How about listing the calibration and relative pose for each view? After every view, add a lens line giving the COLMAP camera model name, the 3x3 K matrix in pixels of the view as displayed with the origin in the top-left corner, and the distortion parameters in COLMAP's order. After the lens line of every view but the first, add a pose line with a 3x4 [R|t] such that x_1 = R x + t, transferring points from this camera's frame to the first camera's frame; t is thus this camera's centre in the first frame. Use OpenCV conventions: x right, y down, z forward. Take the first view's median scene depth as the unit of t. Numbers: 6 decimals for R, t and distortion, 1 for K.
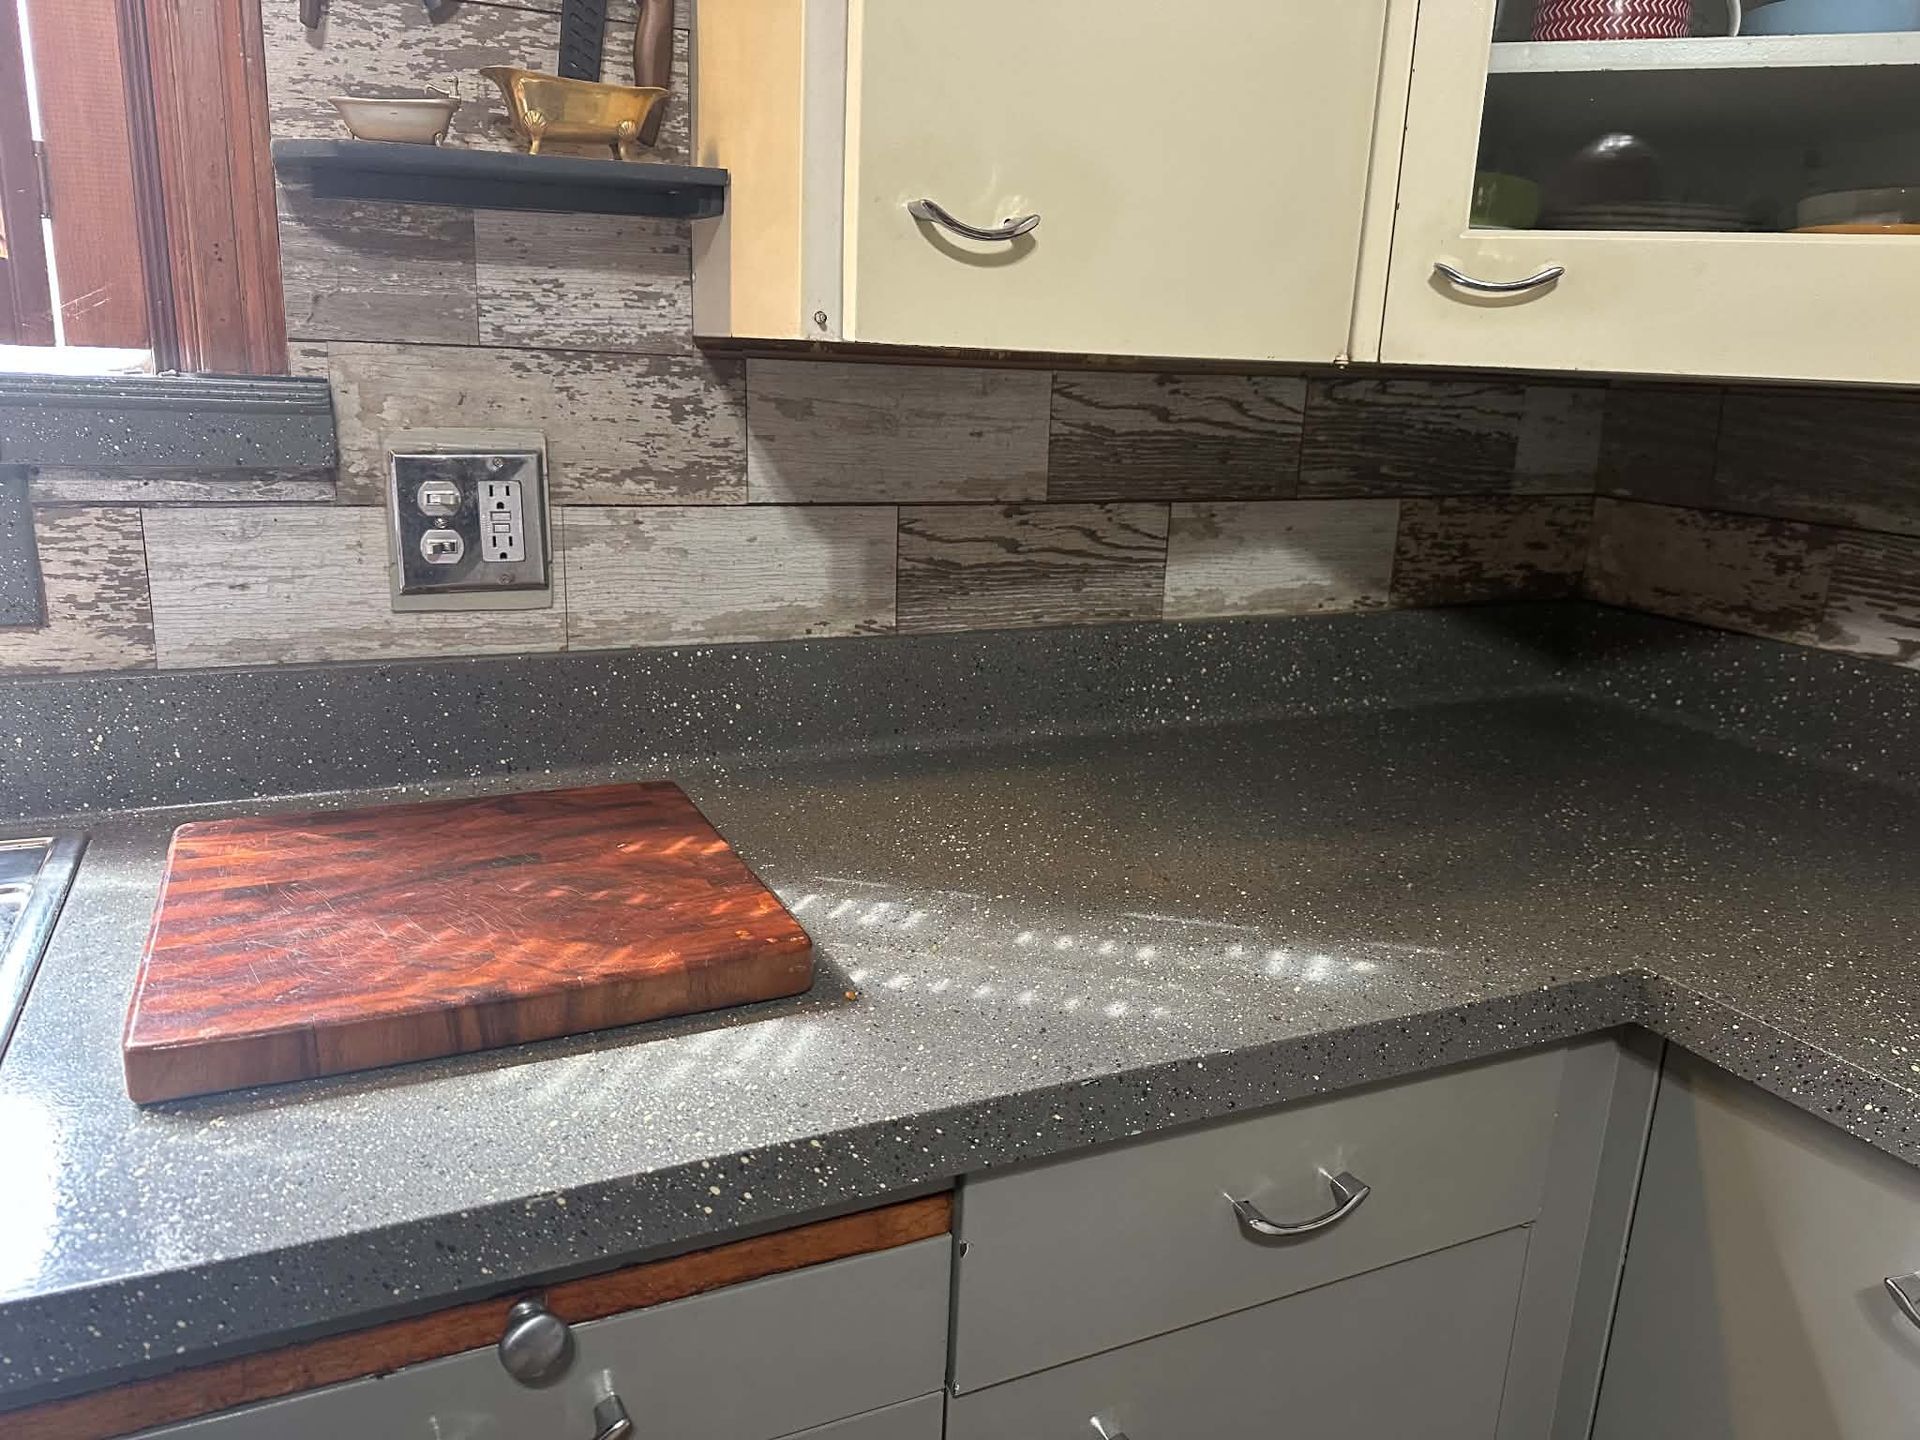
lens RADIAL K [[1376.3, 0, 900.2], [0, 1376.3, 734.0], [0, 0, 1]] dist [0.076738, -0.103946]
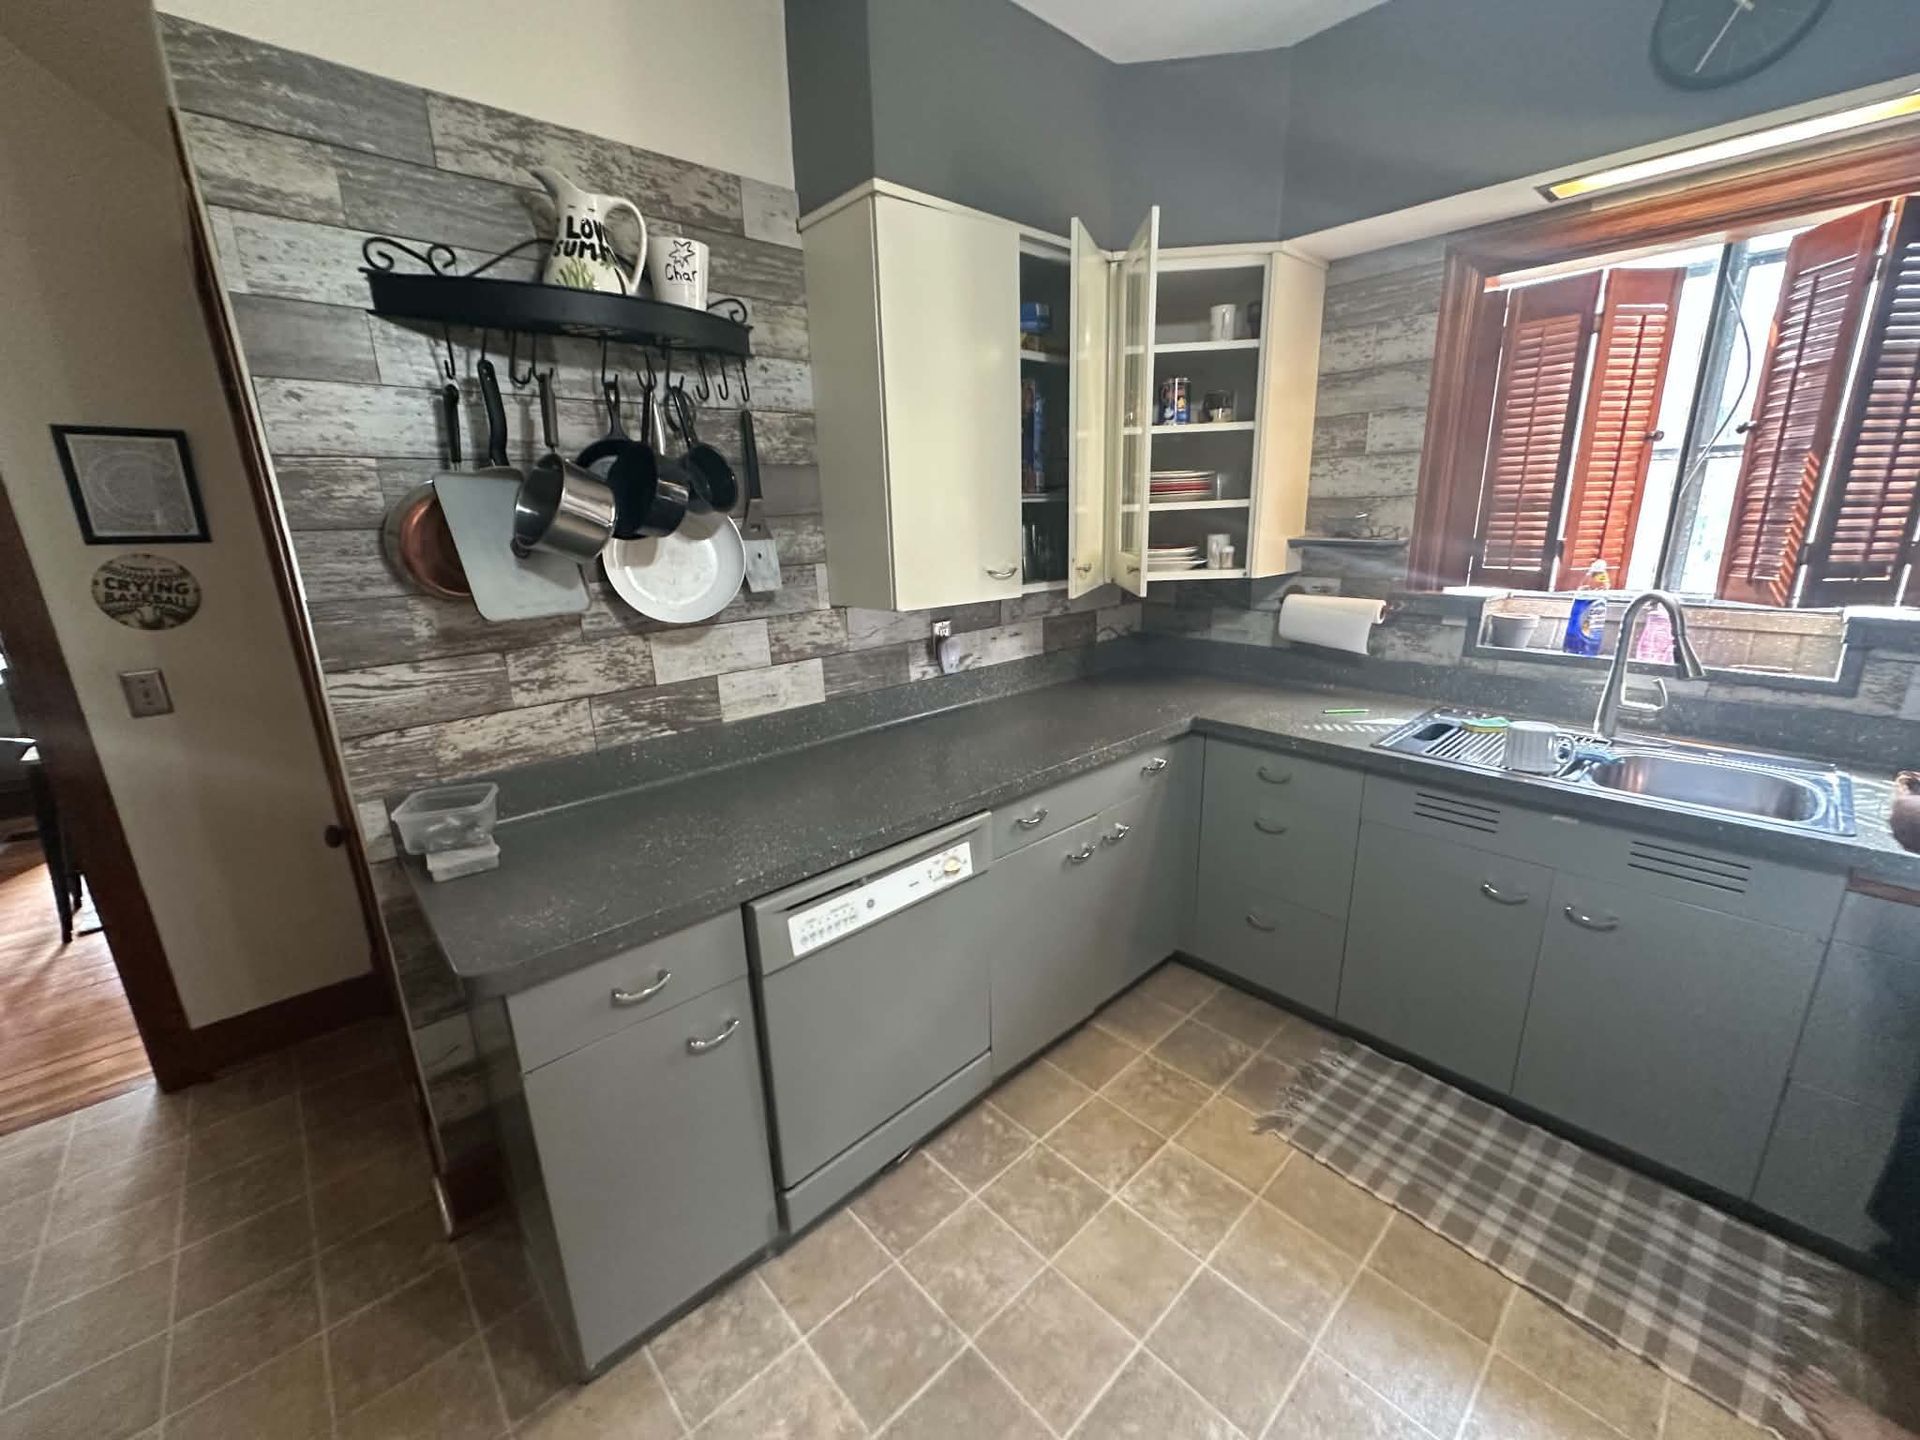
lens RADIAL K [[778.1, 0, 952.6], [0, 778.1, 718.2], [0, 0, 1]] dist [-0.000483, 0.000341]
pose [[0.341398, 0.204184, -0.917473, 0.217618], [-0.205944, 0.968650, 0.138941, 0.106174], [0.917079, 0.141514, 0.372745, -1.108470]]
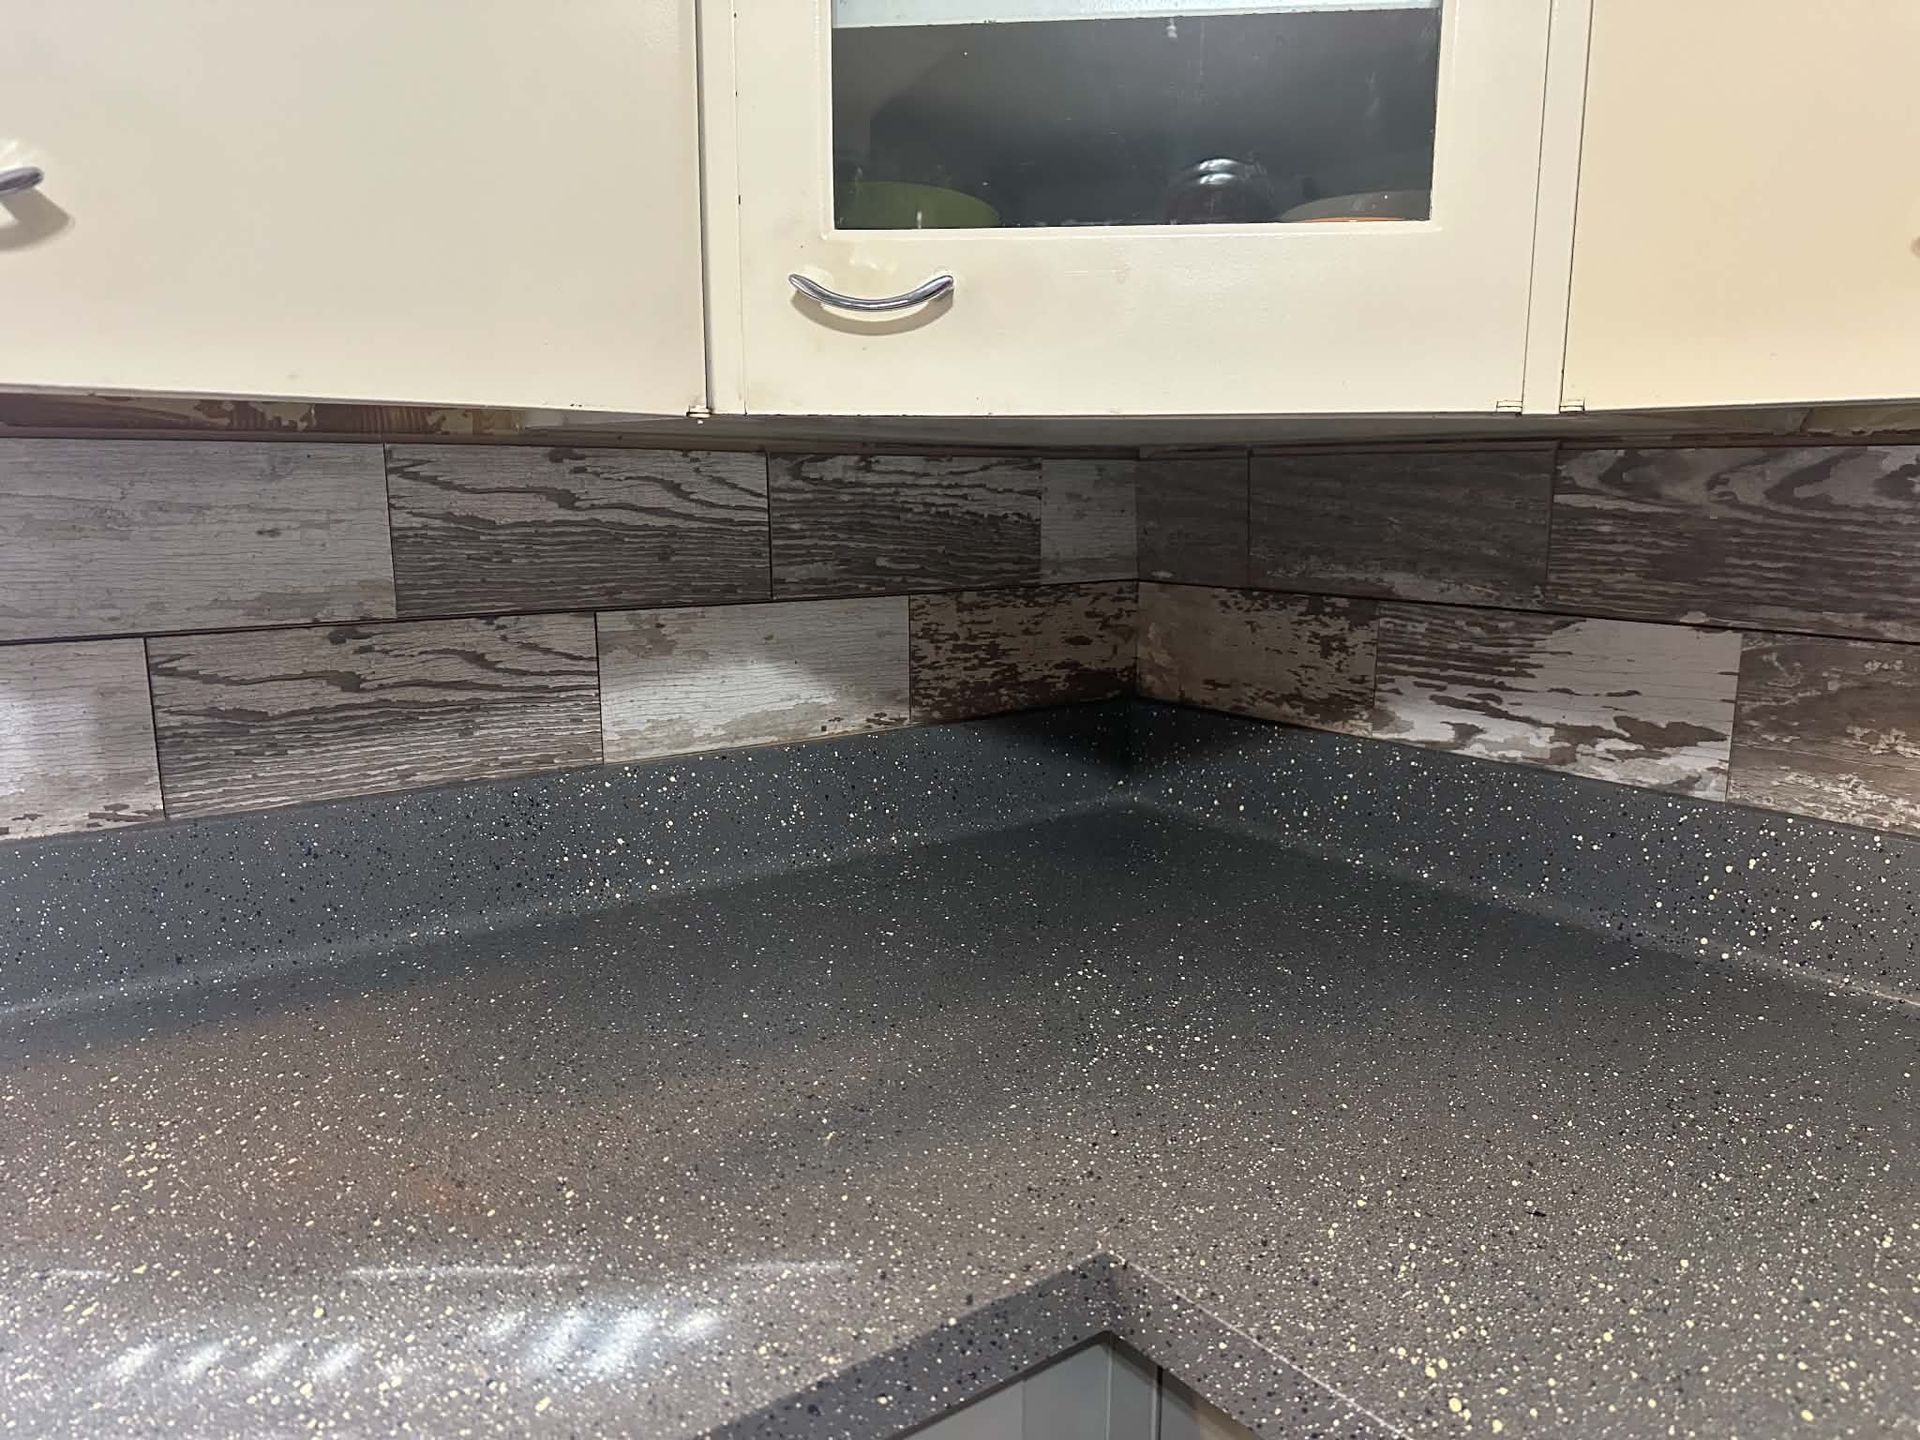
lens RADIAL K [[1376.3, 0, 940.6], [0, 1376.3, 737.1], [0, 0, 1]] dist [0.076738, -0.103946]
pose [[0.972939, -0.074920, 0.218580, 0.223983], [0.091643, 0.993509, -0.067387, -0.031051], [-0.212113, 0.085595, 0.973490, 0.230357]]
